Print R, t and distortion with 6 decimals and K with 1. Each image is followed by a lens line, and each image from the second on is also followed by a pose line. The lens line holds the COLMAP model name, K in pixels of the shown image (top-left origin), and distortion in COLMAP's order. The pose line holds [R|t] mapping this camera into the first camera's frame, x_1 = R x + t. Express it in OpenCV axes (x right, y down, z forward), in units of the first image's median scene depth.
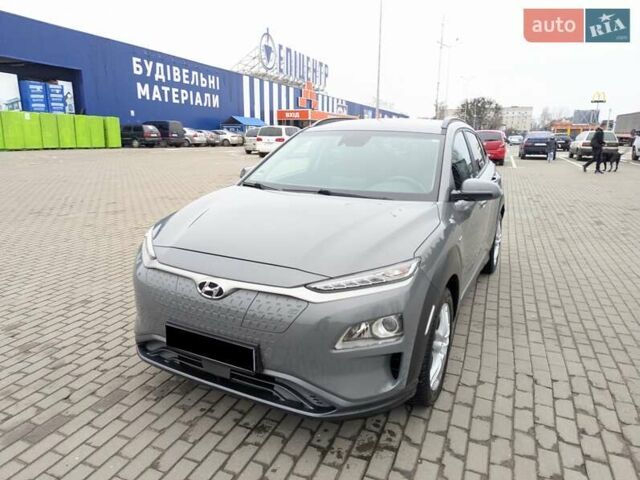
lens RADIAL K [[444.1, 0, 308.8], [0, 444.1, 248.1], [0, 0, 1]] dist [0.053416, -0.036509]
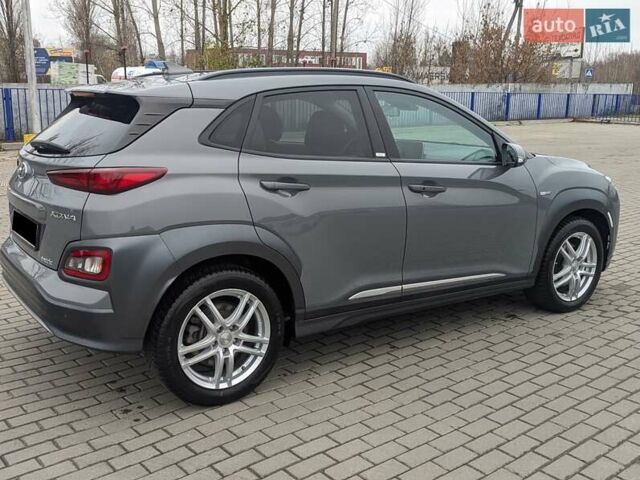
lens RADIAL K [[670.2, 0, 319.9], [0, 670.2, 240.2], [0, 0, 1]] dist [0.041157, 0.000000]
pose [[-0.890586, -0.123391, 0.437757, -0.500271], [0.091292, 0.894409, 0.437834, -0.790229], [-0.445558, 0.429892, -0.785284, 2.959845]]
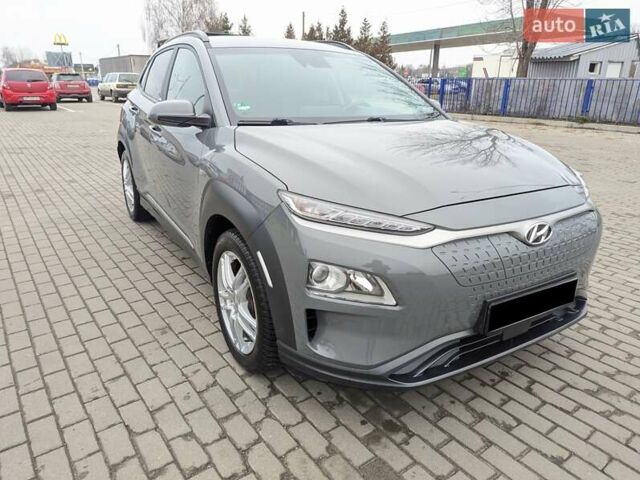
lens RADIAL K [[444.1, 0, 315.0], [0, 444.1, 251.1], [0, 0, 1]] dist [0.053416, -0.036509]
pose [[0.508594, -0.309784, 0.803347, -0.870455], [0.213368, 0.949276, 0.230976, -0.121312], [-0.834150, 0.053935, 0.548894, 0.715528]]
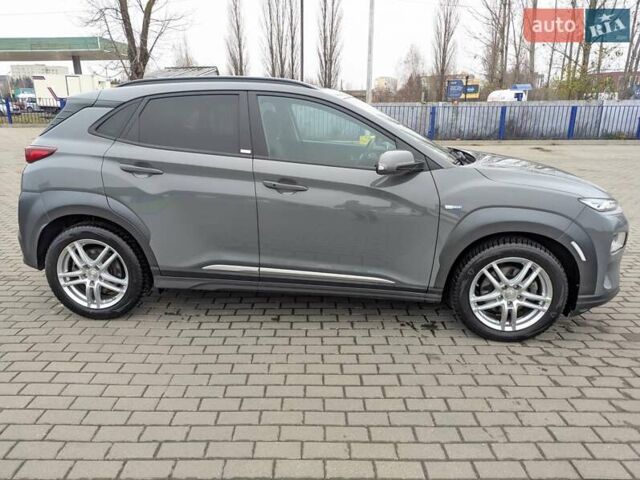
lens RADIAL K [[444.1, 0, 323.2], [0, 444.1, 238.3], [0, 0, 1]] dist [0.053416, -0.036509]
pose [[-0.398812, -0.276680, 0.874298, -1.044620], [0.219687, 0.896811, 0.384015, -0.506526], [-0.890330, 0.345221, -0.296876, 1.945651]]
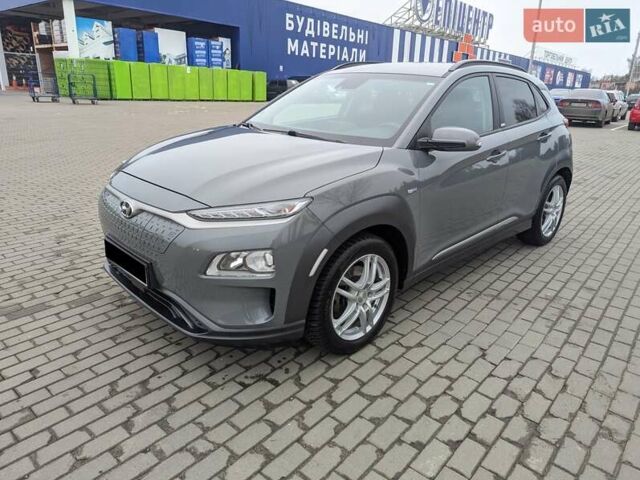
lens RADIAL K [[444.1, 0, 316.9], [0, 444.1, 236.9], [0, 0, 1]] dist [0.053416, -0.036509]
pose [[0.951757, 0.114275, -0.284779, 0.441511], [-0.095851, 0.992346, 0.077863, 0.023985], [0.291497, -0.046810, 0.955426, 0.060108]]
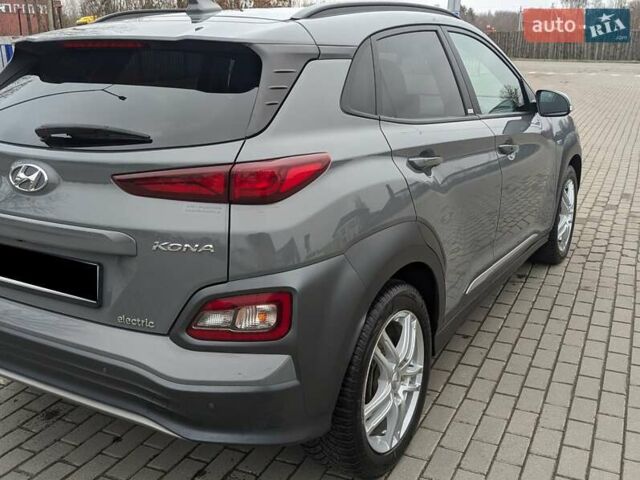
lens RADIAL K [[670.2, 0, 326.9], [0, 670.2, 242.3], [0, 0, 1]] dist [0.041157, 0.000000]
pose [[-0.999245, -0.012518, 0.036791, 0.222045], [0.008476, 0.853718, 0.520666, -0.730441], [-0.037927, 0.520584, -0.852967, 2.822264]]
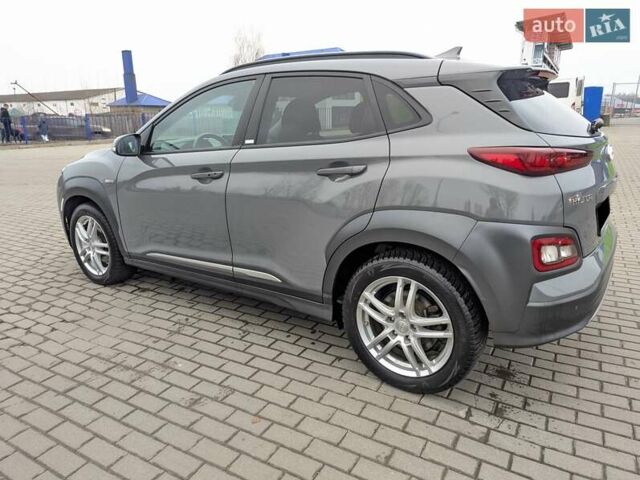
lens RADIAL K [[444.1, 0, 323.5], [0, 444.1, 242.8], [0, 0, 1]] dist [0.053416, -0.036509]
pose [[-0.118685, 0.267164, -0.956314, 1.505218], [-0.233399, 0.928629, 0.288396, -0.356232], [0.965111, 0.257431, -0.047858, 1.705962]]
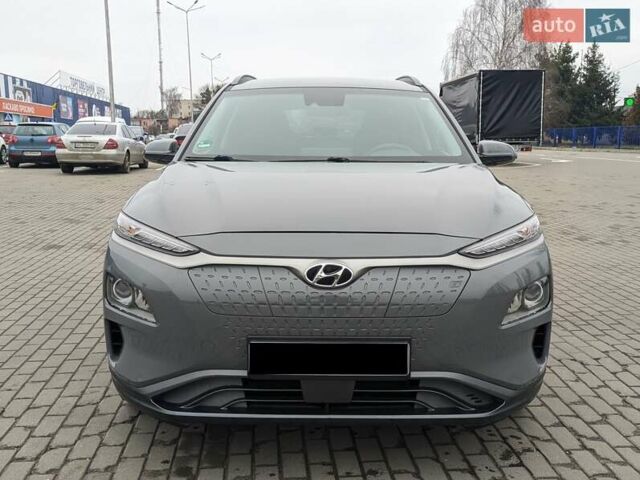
lens RADIAL K [[670.2, 0, 318.0], [0, 670.2, 263.3], [0, 0, 1]] dist [0.041157, 0.000000]
pose [[0.883694, -0.097562, 0.457784, -0.576156], [0.125775, 0.991559, -0.031473, 0.083823], [-0.450850, 0.085390, 0.888506, 0.045712]]
